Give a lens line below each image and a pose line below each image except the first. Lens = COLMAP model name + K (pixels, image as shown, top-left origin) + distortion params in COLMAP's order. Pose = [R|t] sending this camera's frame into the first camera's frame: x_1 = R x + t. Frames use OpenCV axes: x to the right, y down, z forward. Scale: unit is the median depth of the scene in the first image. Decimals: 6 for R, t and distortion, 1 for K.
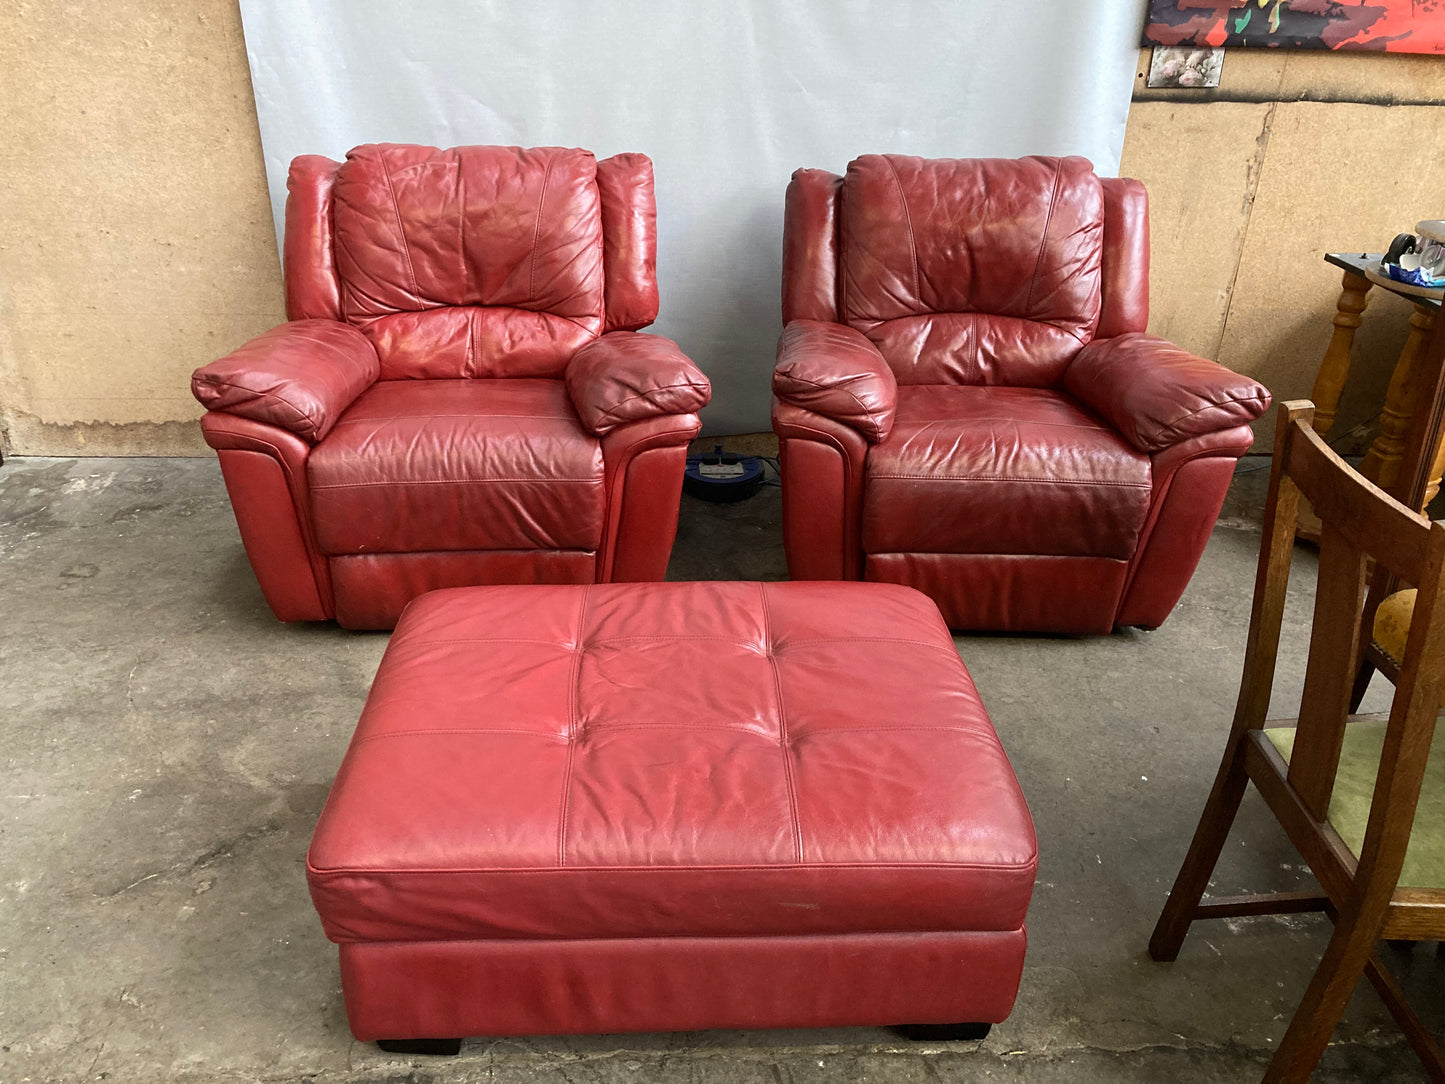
lens RADIAL K [[1190.0, 0, 722.5], [0, 1190.0, 542.0], [0, 0, 1]] dist [0.040580, -0.046209]
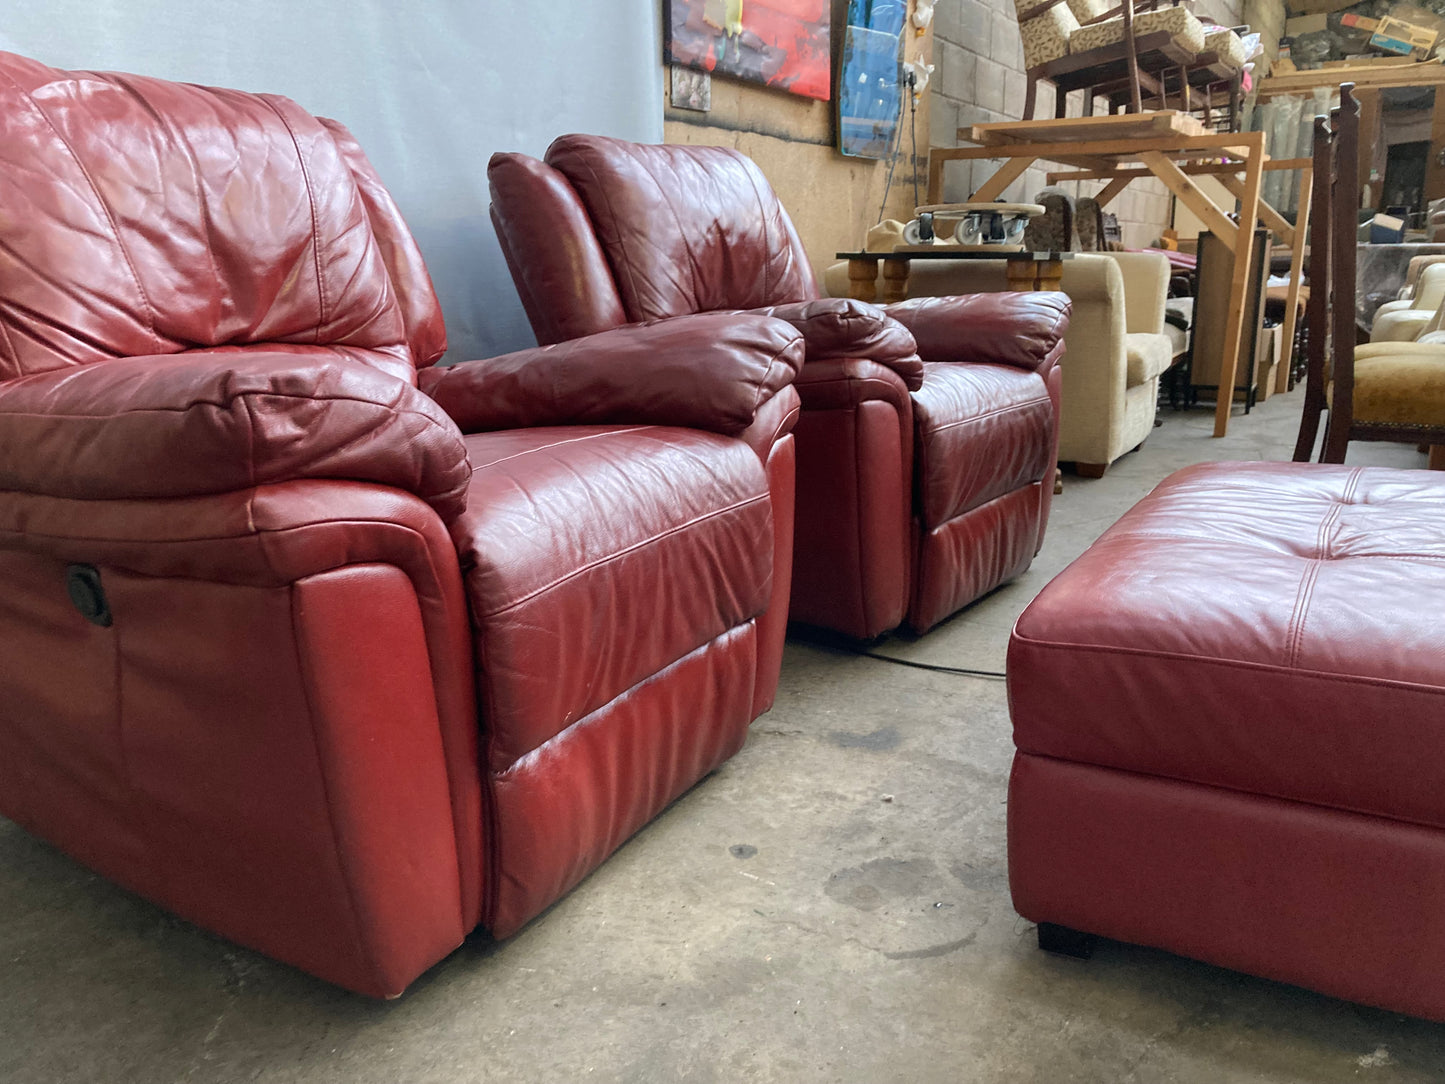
lens RADIAL K [[1190.0, 0, 722.5], [0, 1190.0, 542.0], [0, 0, 1]] dist [0.040580, -0.046209]
pose [[0.547186, -0.216437, 0.808543, -0.645630], [0.384244, 0.923141, -0.012927, -0.030662], [-0.743602, 0.317752, 0.588295, 0.661235]]
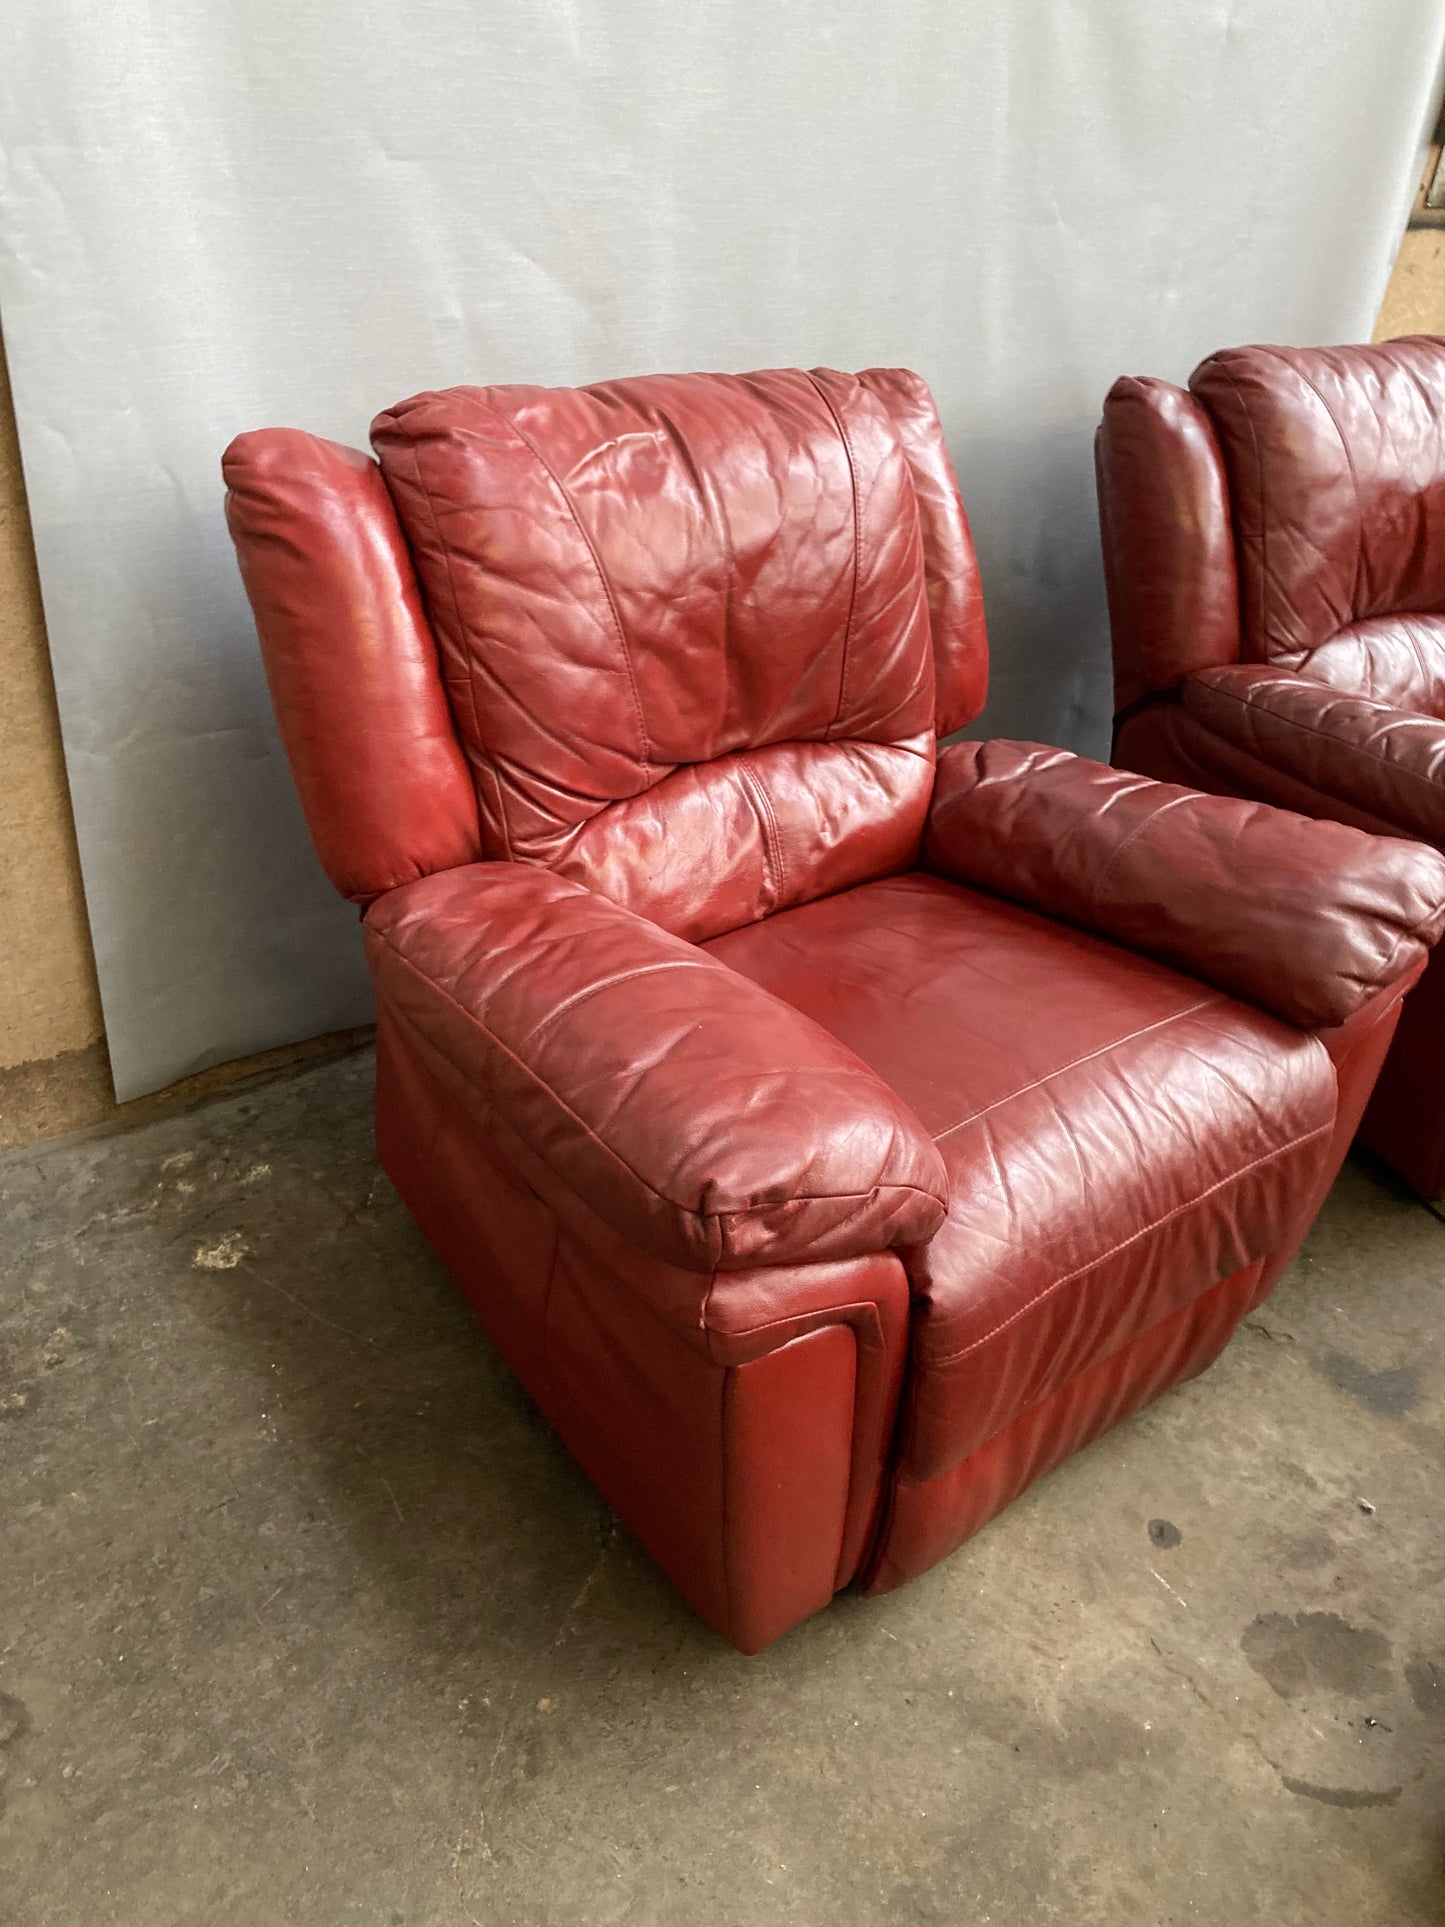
lens RADIAL K [[1587.0, 0, 745.6], [0, 1587.0, 949.1], [0, 0, 1]] dist [0.040580, -0.046209]
pose [[0.822901, -0.242483, 0.513844, -0.627128], [0.172342, 0.968278, 0.180931, -0.280118], [-0.541417, -0.060331, 0.838587, 0.596713]]
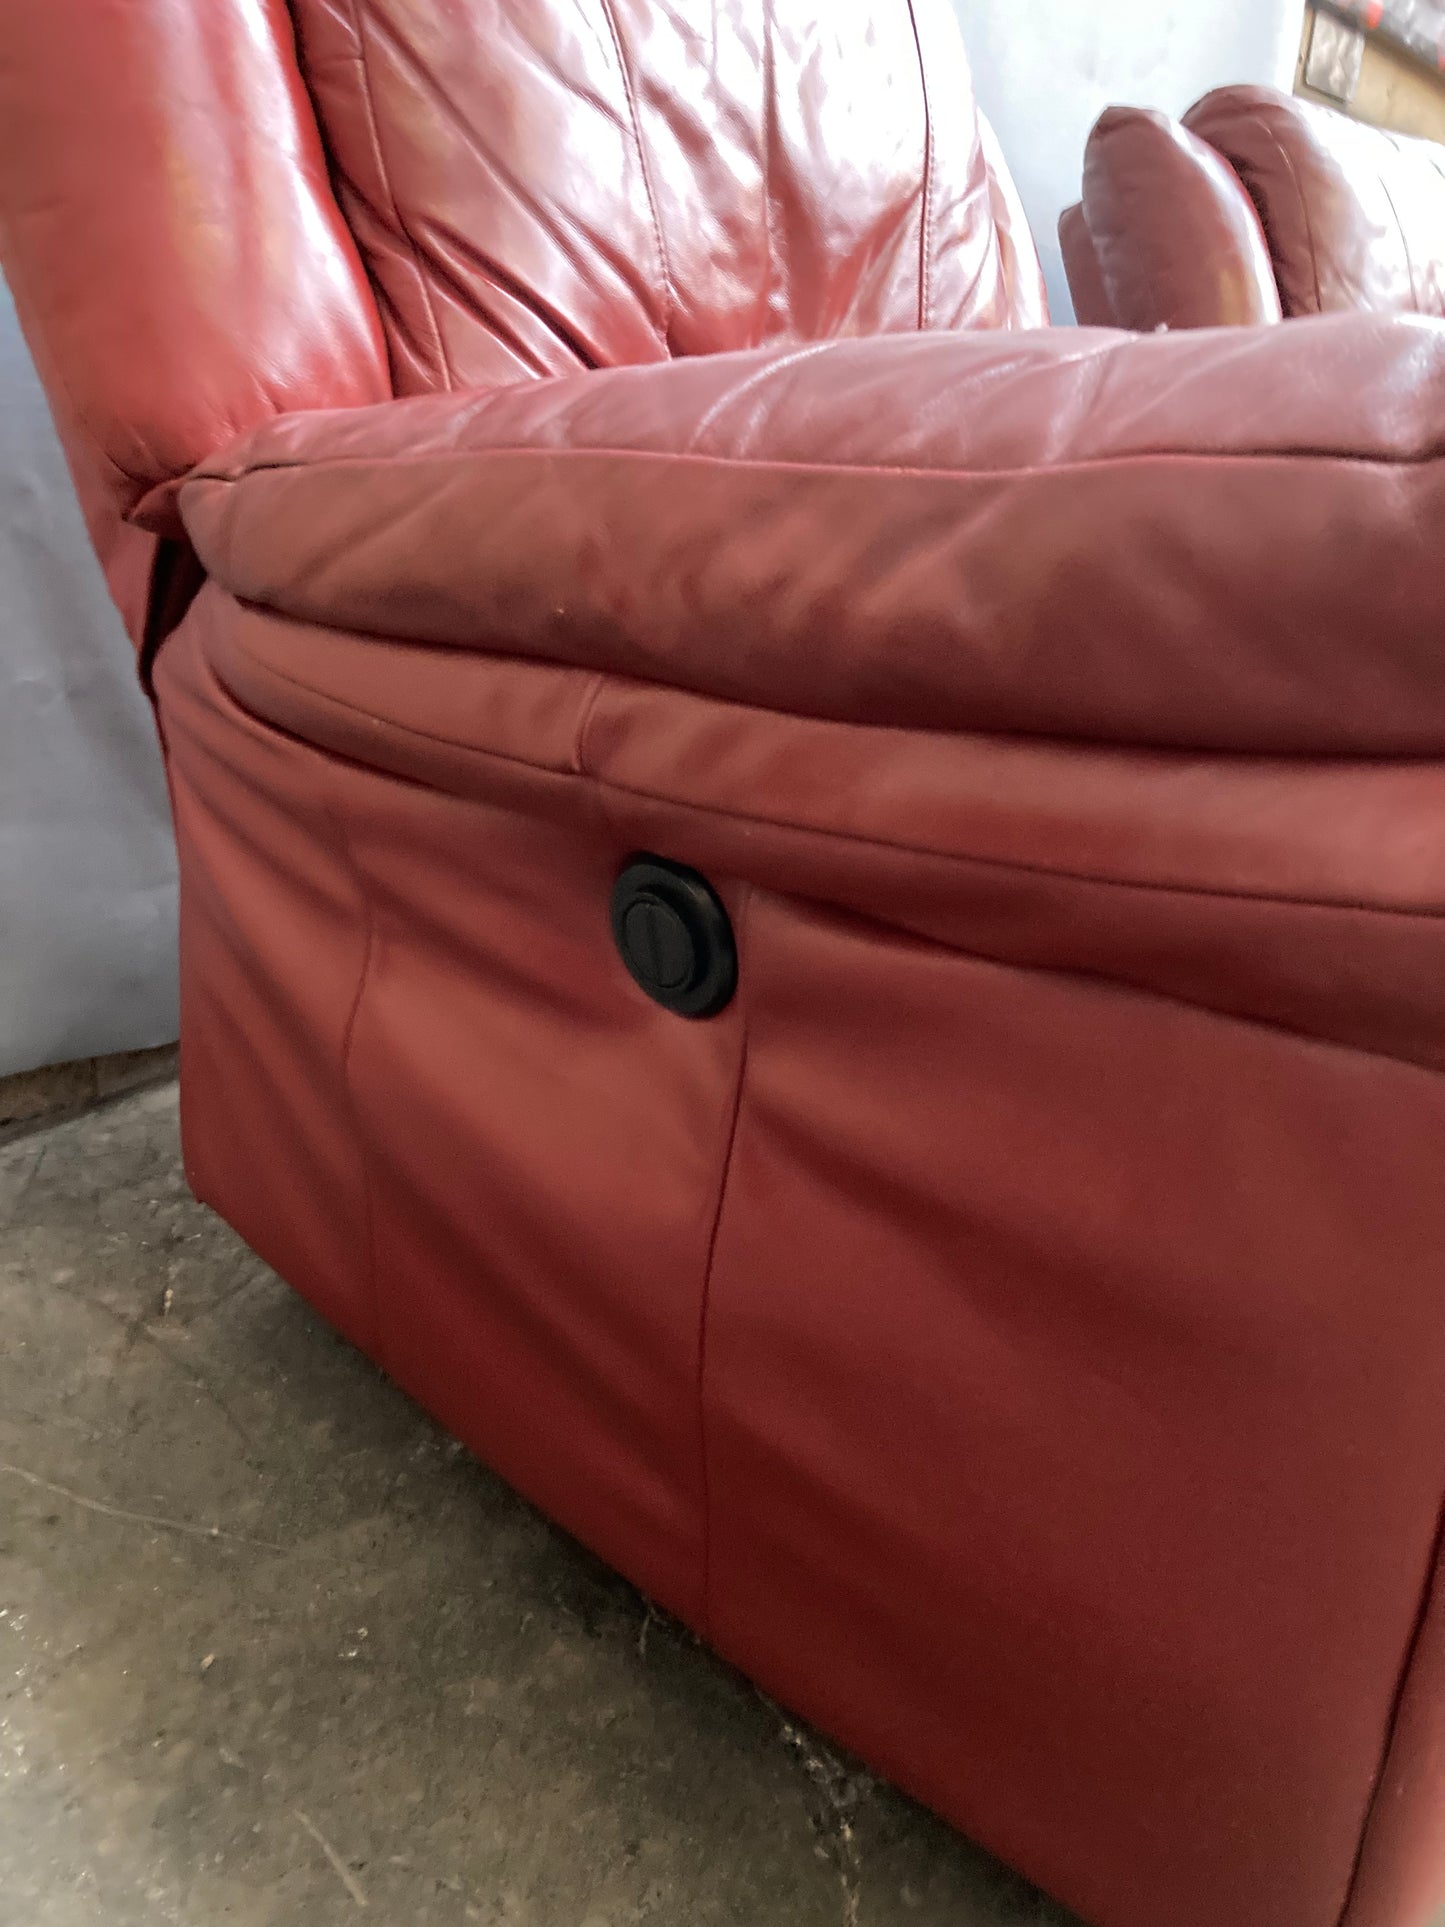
lens RADIAL K [[1577.5, 0, 729.7], [0, 1577.5, 941.8], [0, 0, 1]] dist [0.018194, -0.014546]
pose [[0.682071, -0.212502, 0.699730, -0.577366], [0.266185, 0.963354, 0.033096, -0.115130], [-0.681120, 0.163683, 0.713641, 0.933553]]
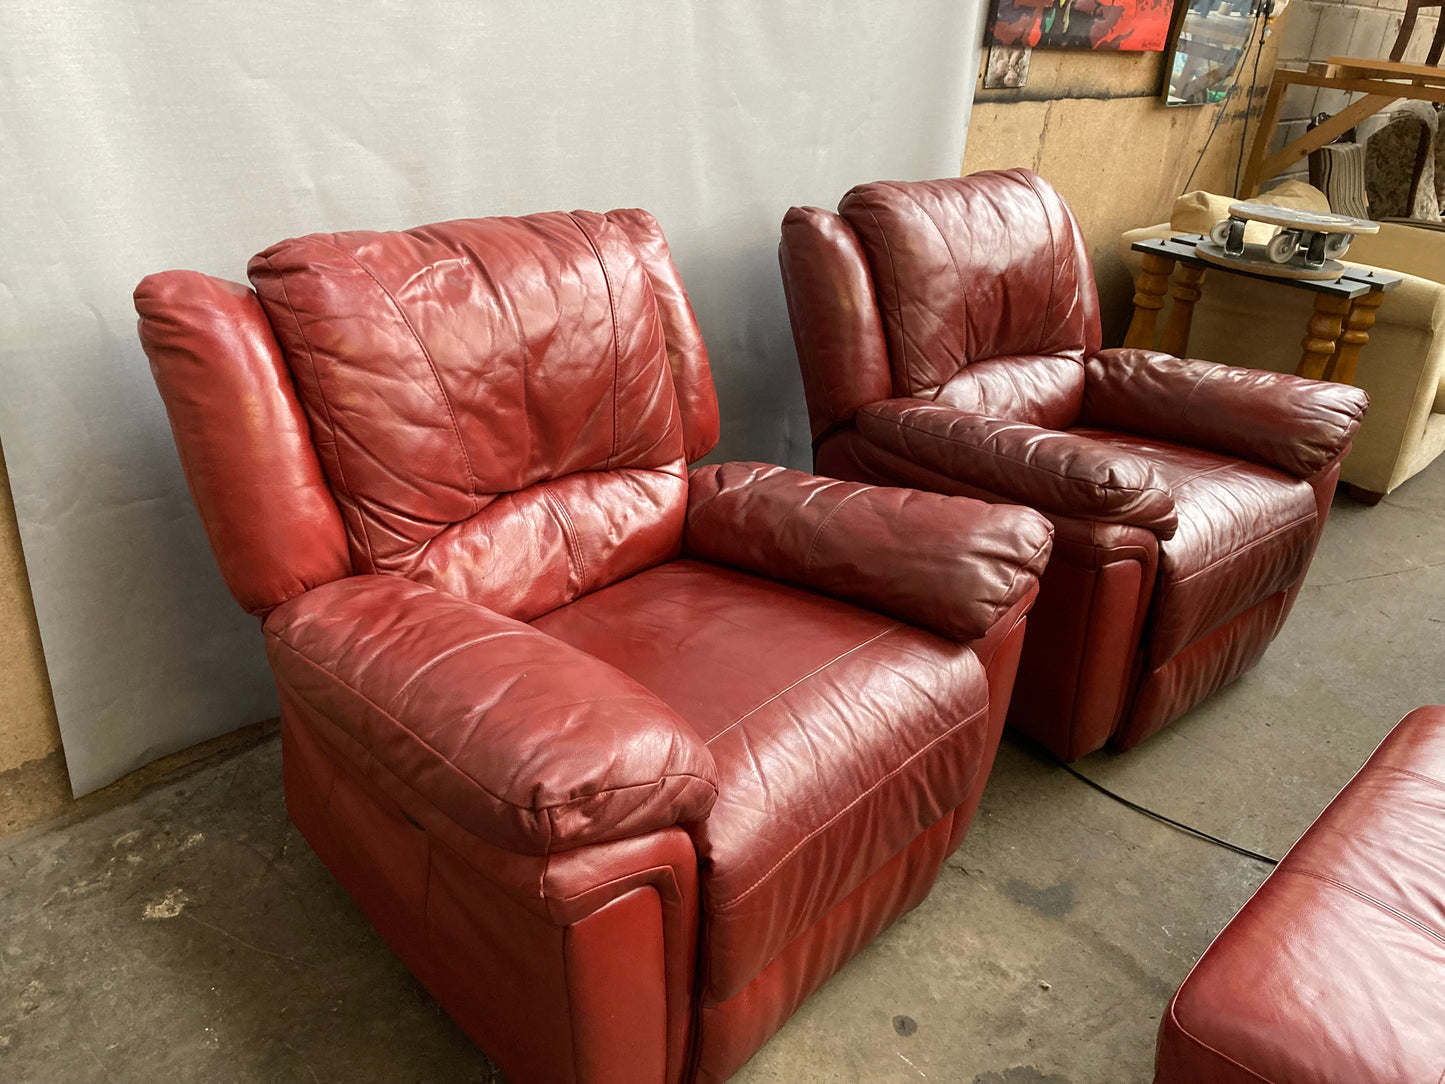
lens RADIAL K [[1188.0, 0, 711.7], [0, 1188.0, 527.8], [0, 0, 1]] dist [0.027464, -0.006262]
pose [[0.731743, -0.258259, 0.630757, -0.633872], [0.243939, 0.963365, 0.111448, -0.266483], [-0.636432, 0.072315, 0.767936, 0.576153]]
